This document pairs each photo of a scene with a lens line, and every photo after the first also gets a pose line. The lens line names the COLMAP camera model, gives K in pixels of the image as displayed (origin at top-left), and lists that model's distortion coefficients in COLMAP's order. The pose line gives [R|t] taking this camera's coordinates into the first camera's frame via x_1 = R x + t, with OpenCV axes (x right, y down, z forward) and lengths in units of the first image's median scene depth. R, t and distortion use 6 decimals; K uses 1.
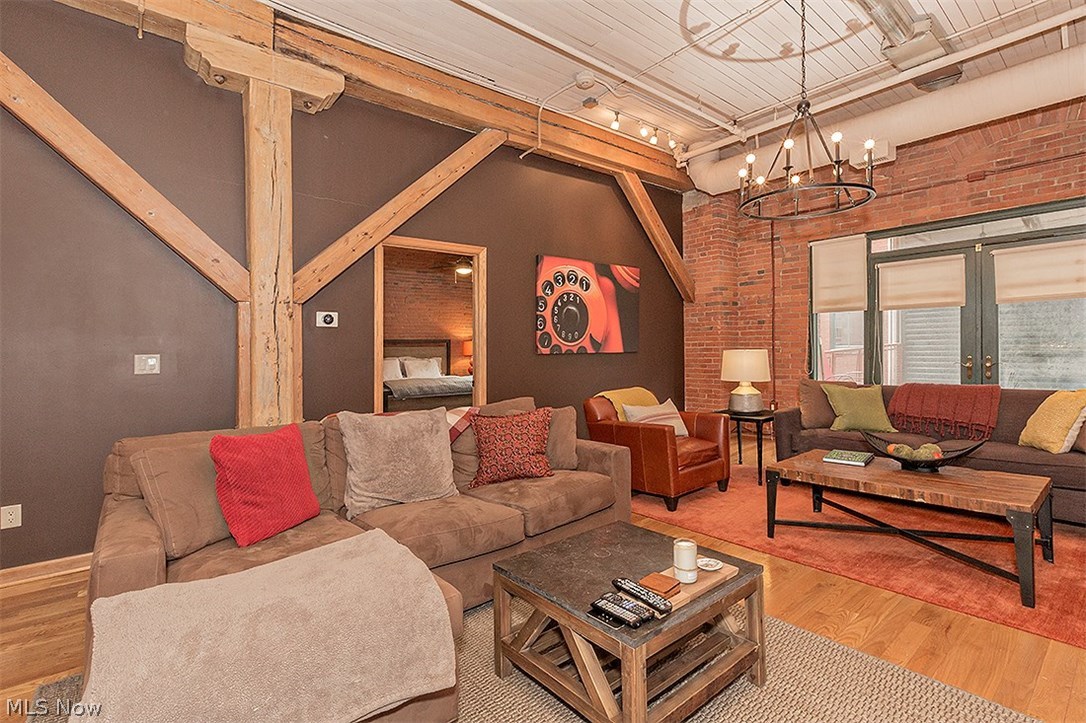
lens RADIAL K [[495.3, 0, 596.5], [0, 495.3, 349.8], [0, 0, 1]] dist [0.001010, 0.000116]
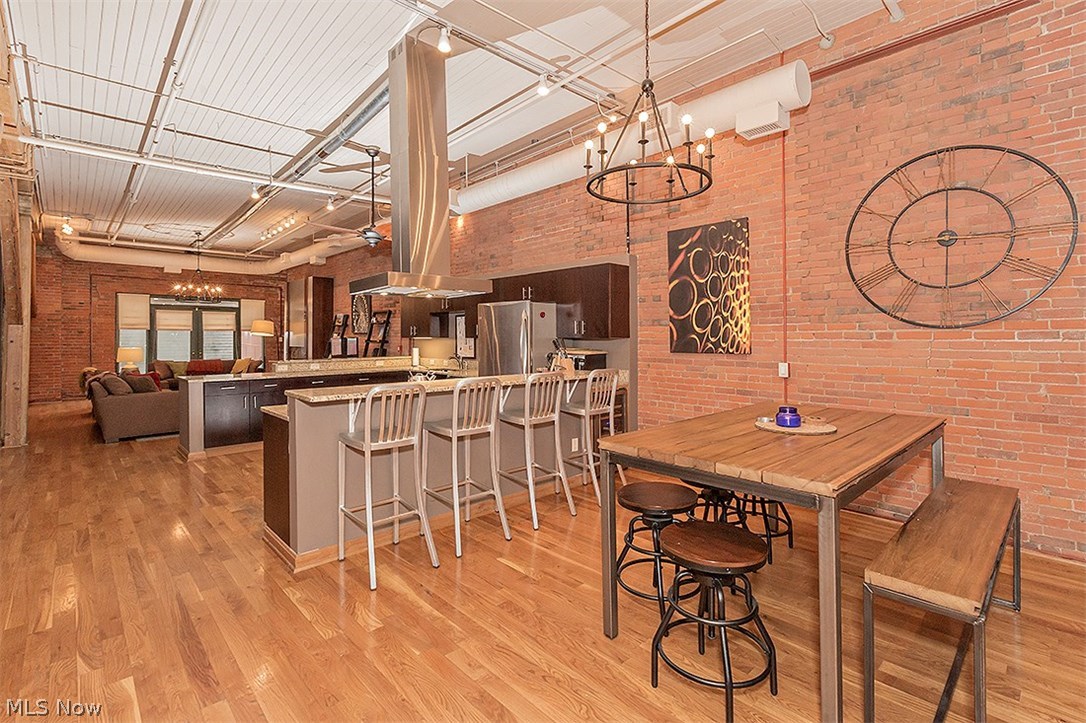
lens RADIAL K [[495.3, 0, 536.0], [0, 495.3, 344.7], [0, 0, 1]] dist [0.001010, 0.000116]
pose [[-0.025563, 0.006412, 0.999653, -1.672046], [-0.000029, 0.999979, -0.006414, -0.002113], [-0.999673, -0.000193, -0.025562, -0.639246]]
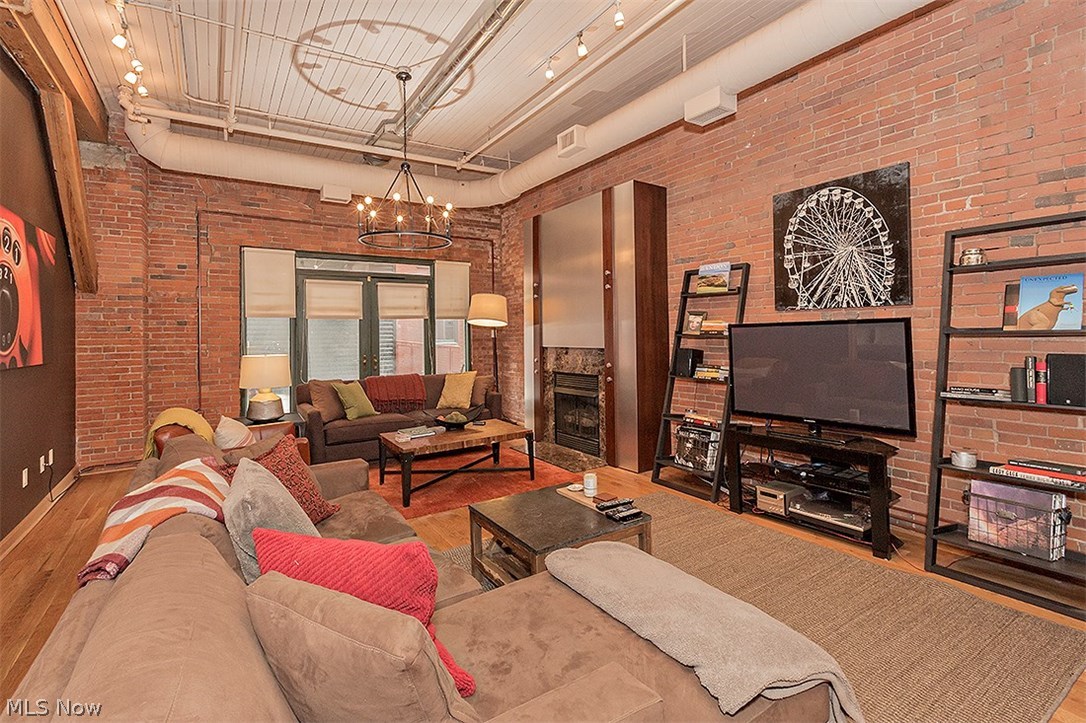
lens RADIAL K [[495.3, 0, 500.1], [0, 495.3, 338.5], [0, 0, 1]] dist [0.001010, 0.000116]
pose [[0.210422, 0.004876, 0.977599, -0.478259], [0.010792, 0.999915, -0.007311, -0.018180], [-0.977551, 0.012089, 0.210351, 0.296174]]
